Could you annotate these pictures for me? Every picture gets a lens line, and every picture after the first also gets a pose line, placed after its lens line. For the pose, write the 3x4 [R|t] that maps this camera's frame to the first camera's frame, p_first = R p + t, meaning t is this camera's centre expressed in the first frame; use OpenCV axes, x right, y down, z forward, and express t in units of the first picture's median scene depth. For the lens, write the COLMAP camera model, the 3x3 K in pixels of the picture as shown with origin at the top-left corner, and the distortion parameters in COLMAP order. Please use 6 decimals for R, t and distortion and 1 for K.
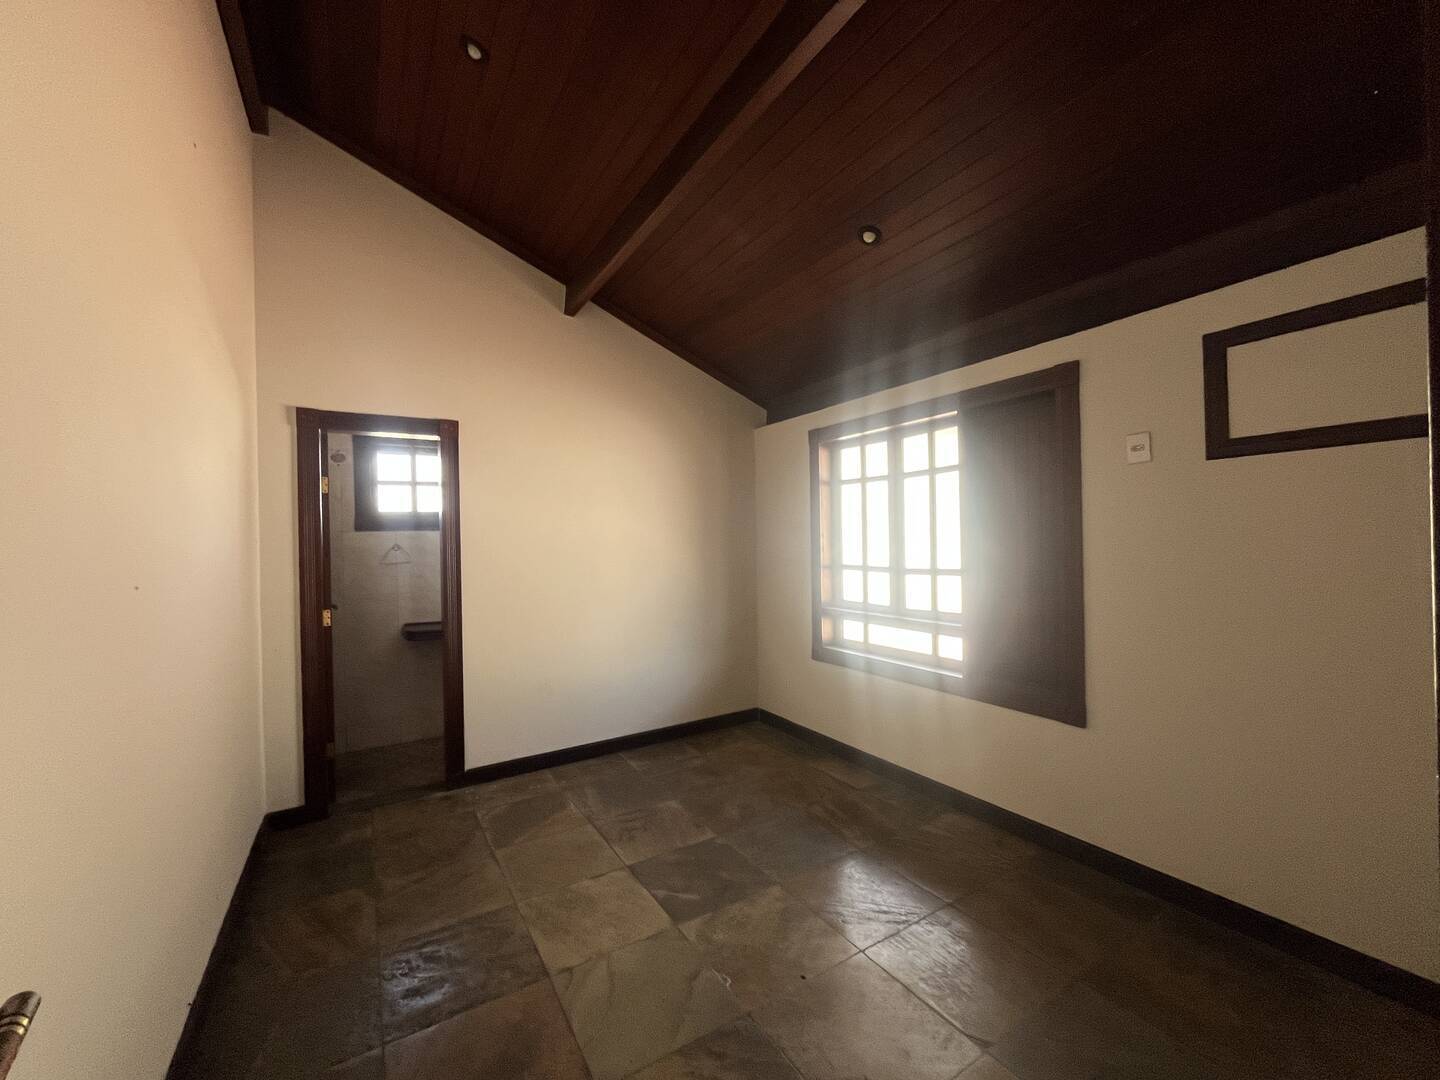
lens RADIAL K [[587.0, 0, 719.0], [0, 587.0, 540.8], [0, 0, 1]] dist [-0.001239, 0.000543]
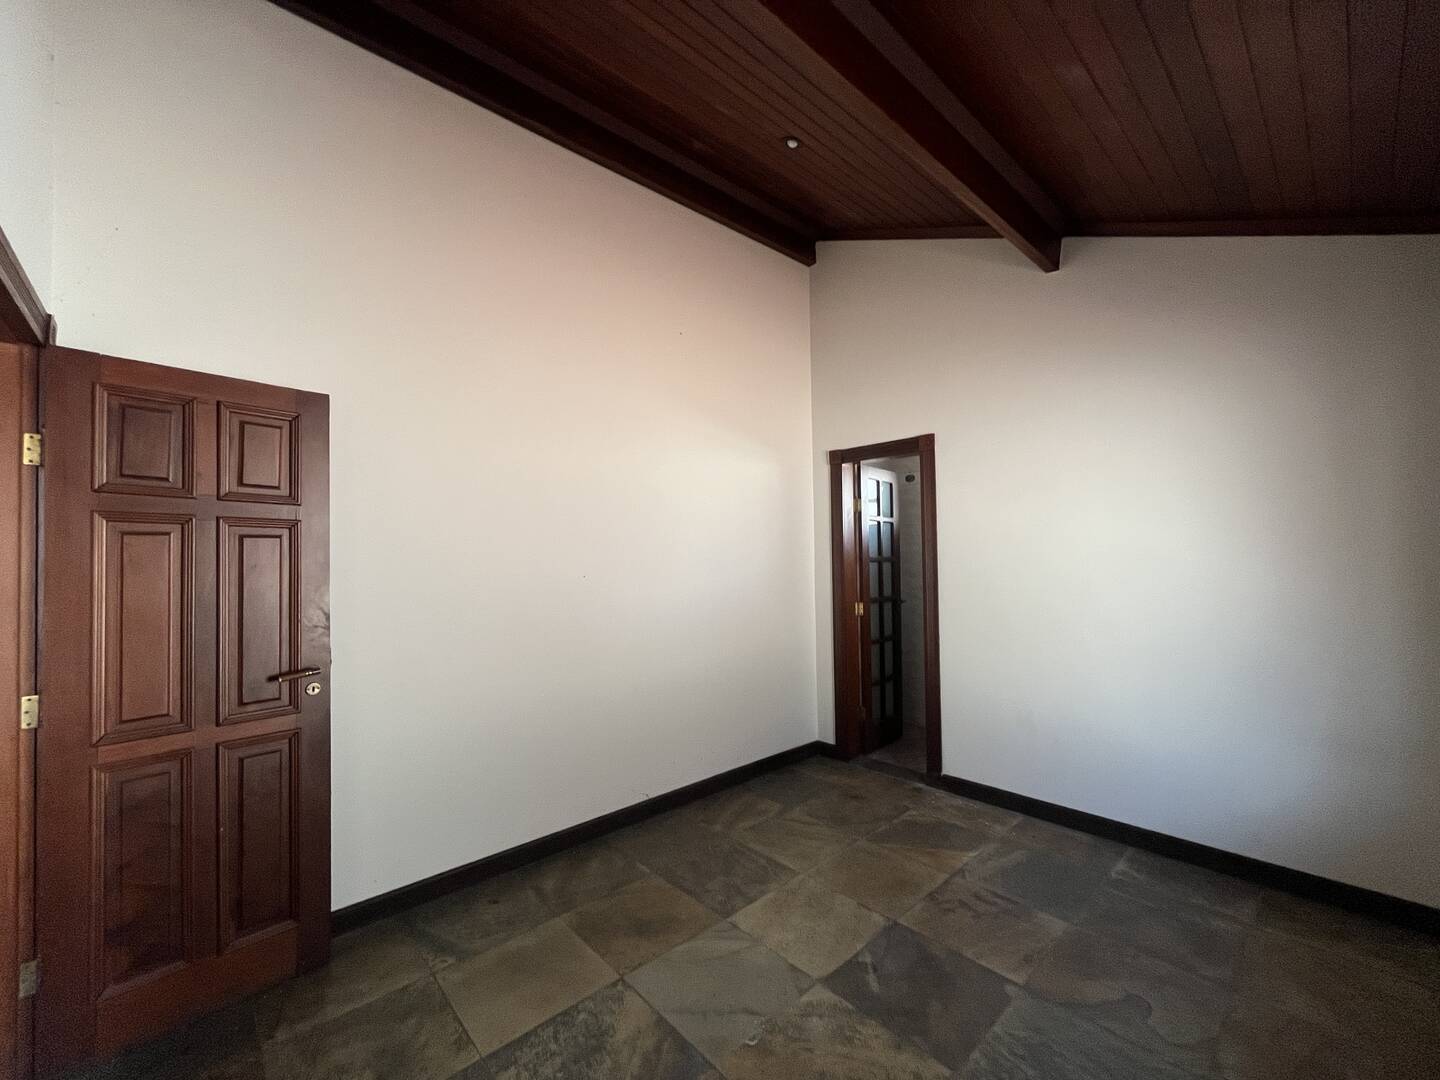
lens RADIAL K [[587.0, 0, 718.7], [0, 587.0, 542.5], [0, 0, 1]] dist [-0.001239, 0.000543]
pose [[0.186599, 0.001308, -0.982435, 0.576467], [0.005070, 0.999985, 0.002295, -0.015562], [0.982423, -0.005409, 0.186589, 0.505990]]
